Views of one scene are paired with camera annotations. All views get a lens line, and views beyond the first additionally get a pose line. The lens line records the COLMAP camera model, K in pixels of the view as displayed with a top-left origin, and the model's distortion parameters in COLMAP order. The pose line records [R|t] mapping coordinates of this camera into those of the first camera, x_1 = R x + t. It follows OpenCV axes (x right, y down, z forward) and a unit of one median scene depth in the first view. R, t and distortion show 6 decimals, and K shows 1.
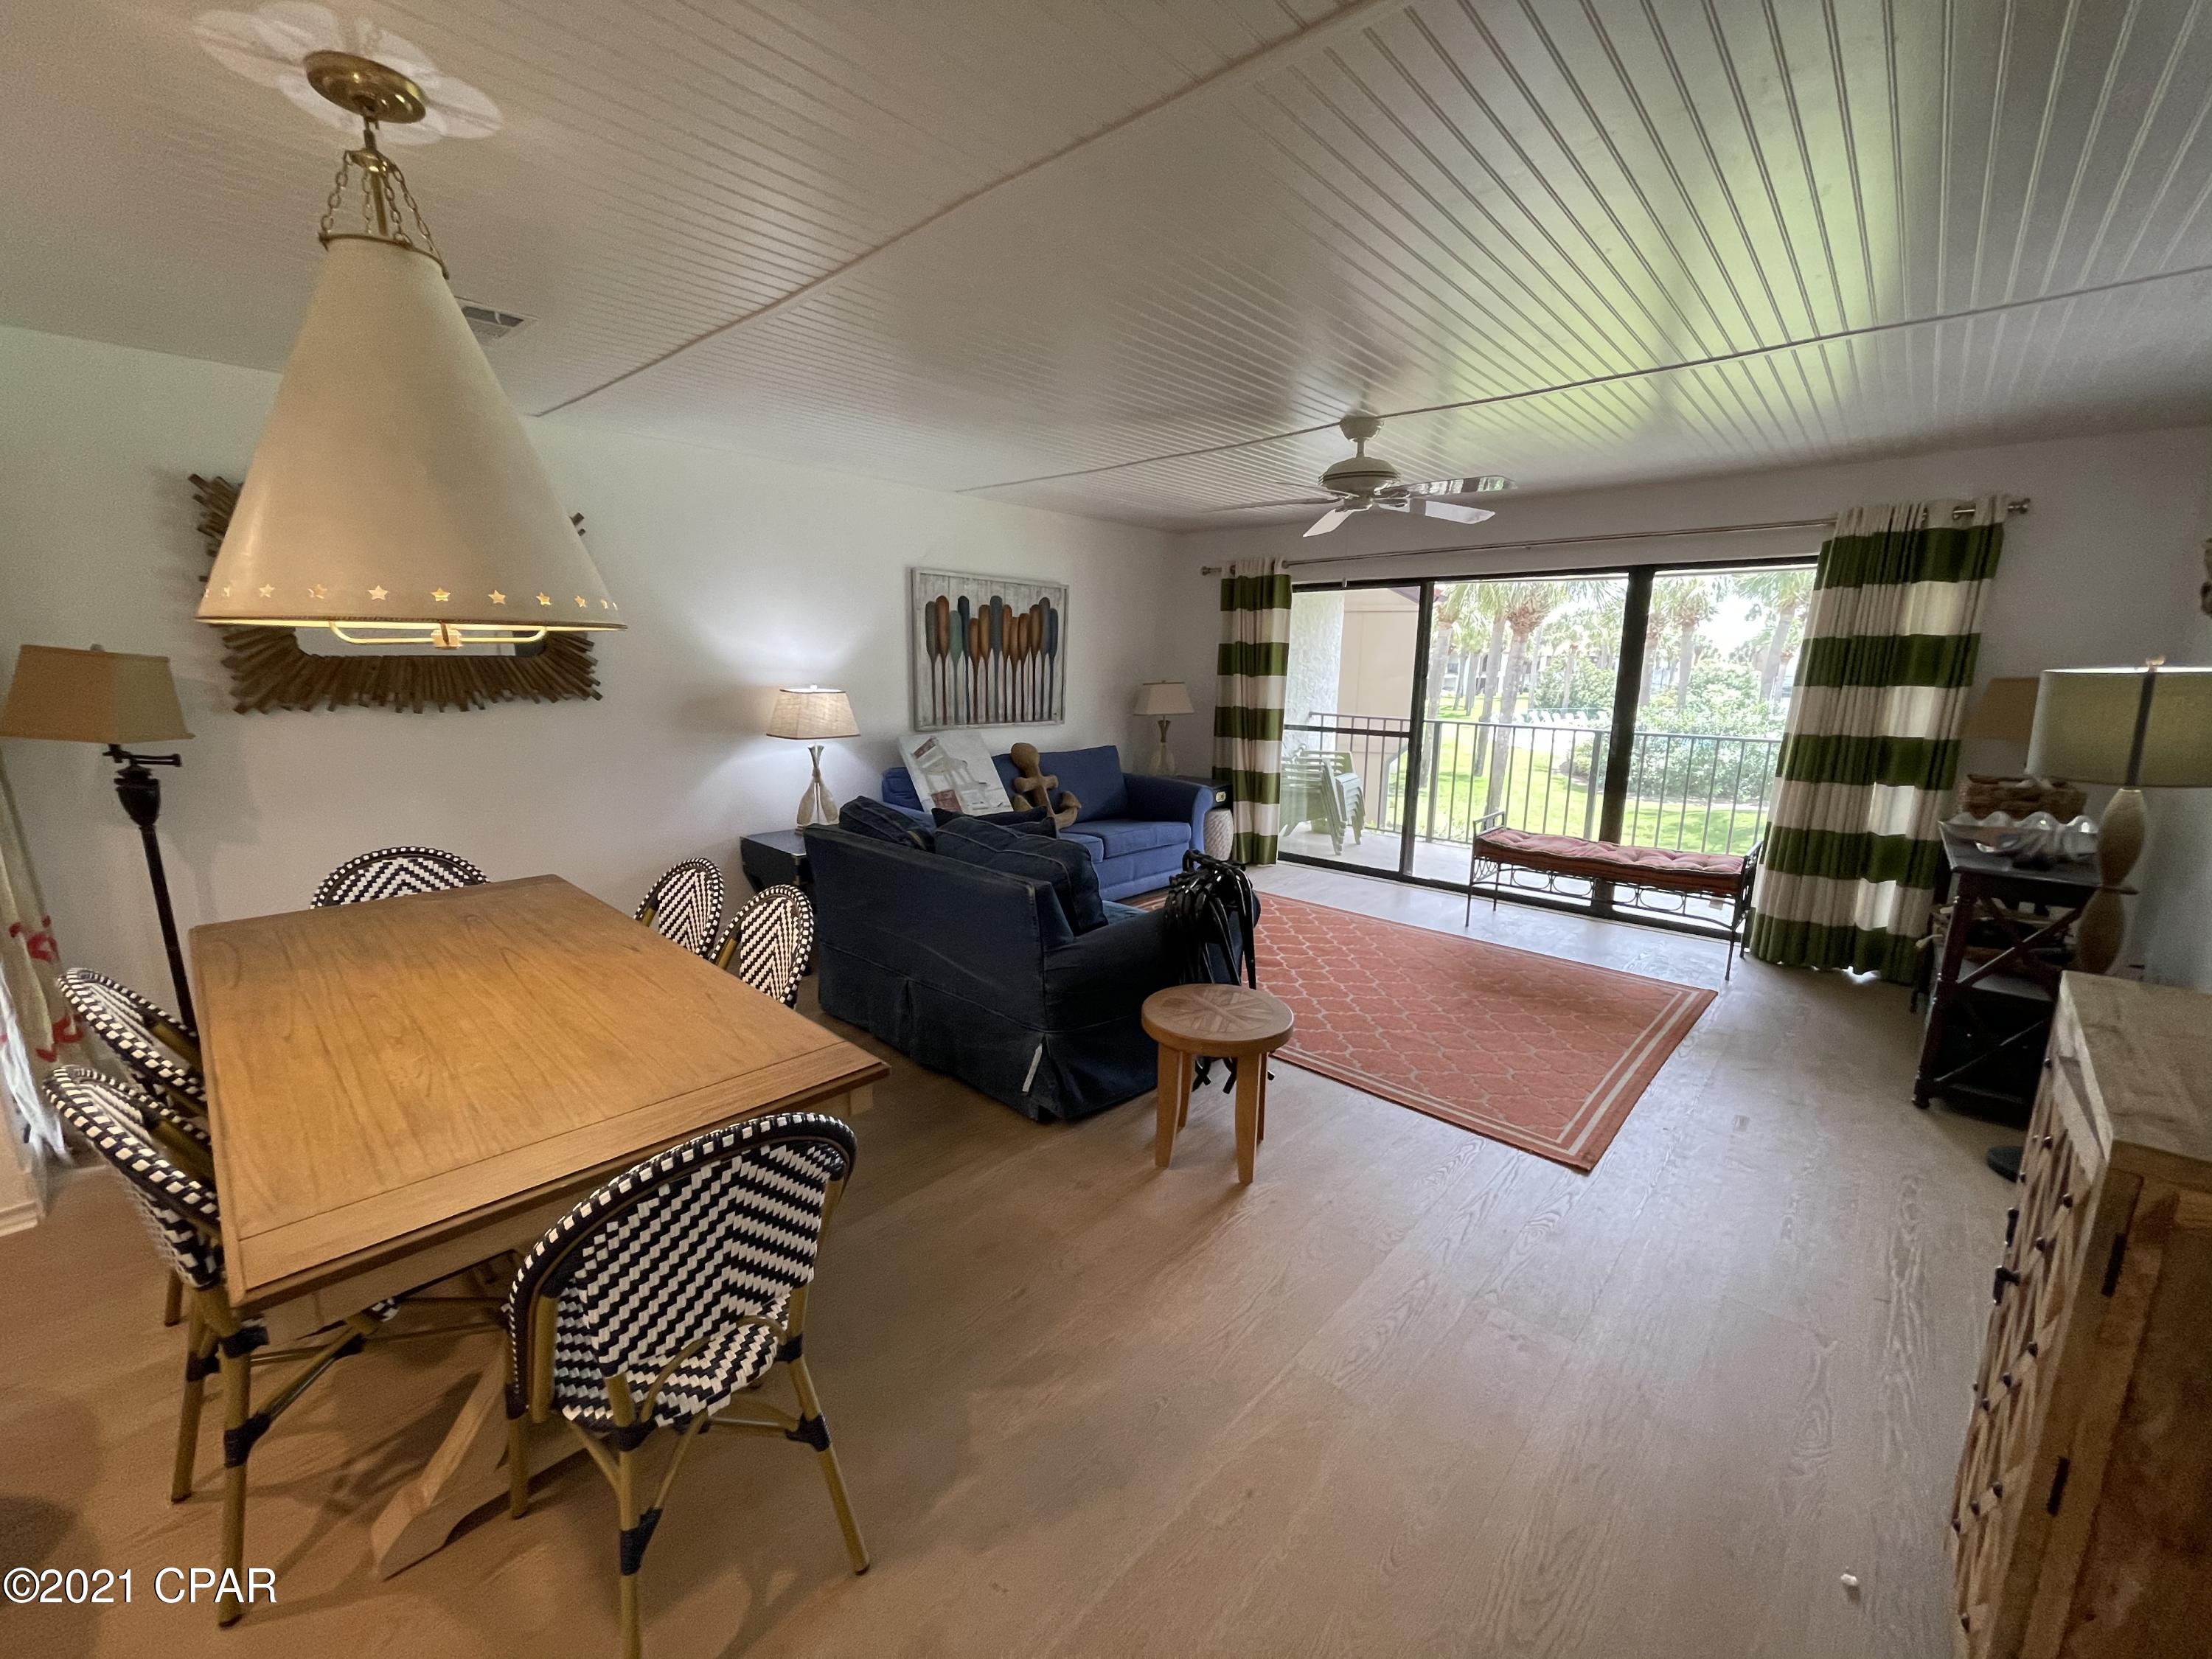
lens RADIAL K [[893.3, 0, 1092.4], [0, 893.3, 841.1], [0, 0, 1]] dist [-0.005479, 0.001373]
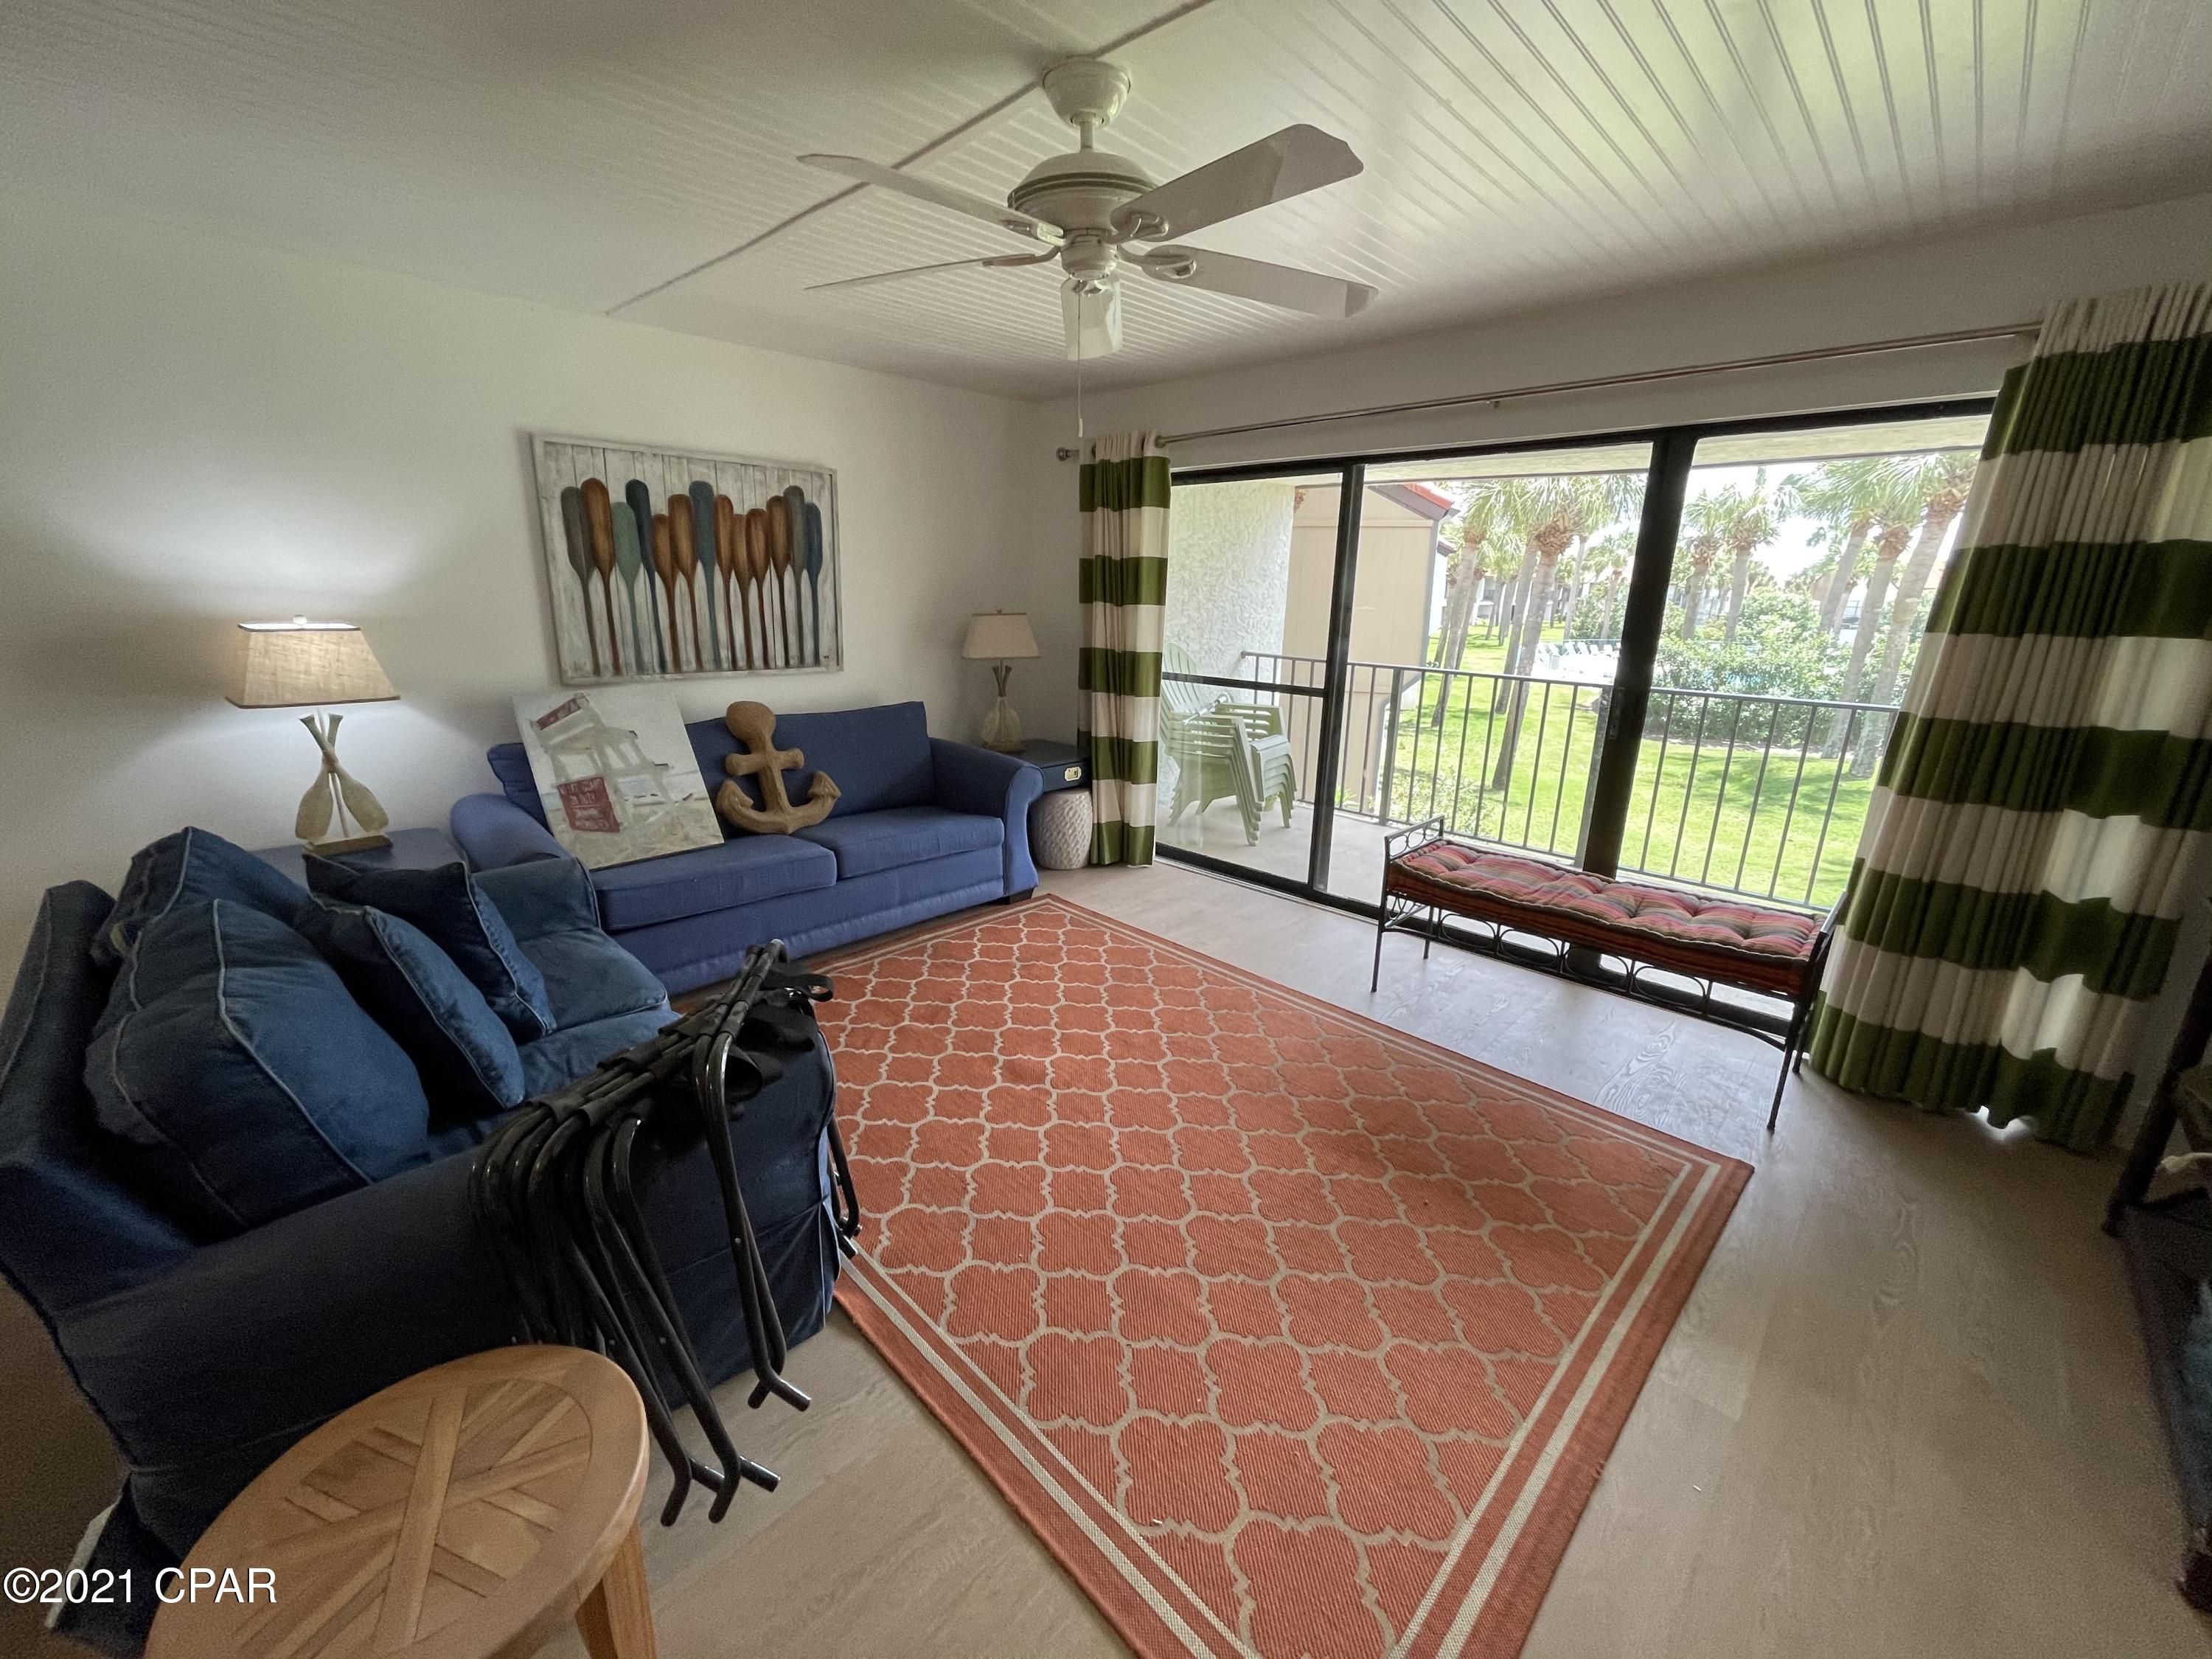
lens RADIAL K [[893.3, 0, 1093.0], [0, 893.3, 837.9], [0, 0, 1]] dist [-0.005479, 0.001373]
pose [[0.999494, 0.015297, -0.027872, 0.246993], [-0.013087, 0.996880, 0.077834, -0.073743], [0.028976, -0.077430, 0.996577, 0.371346]]
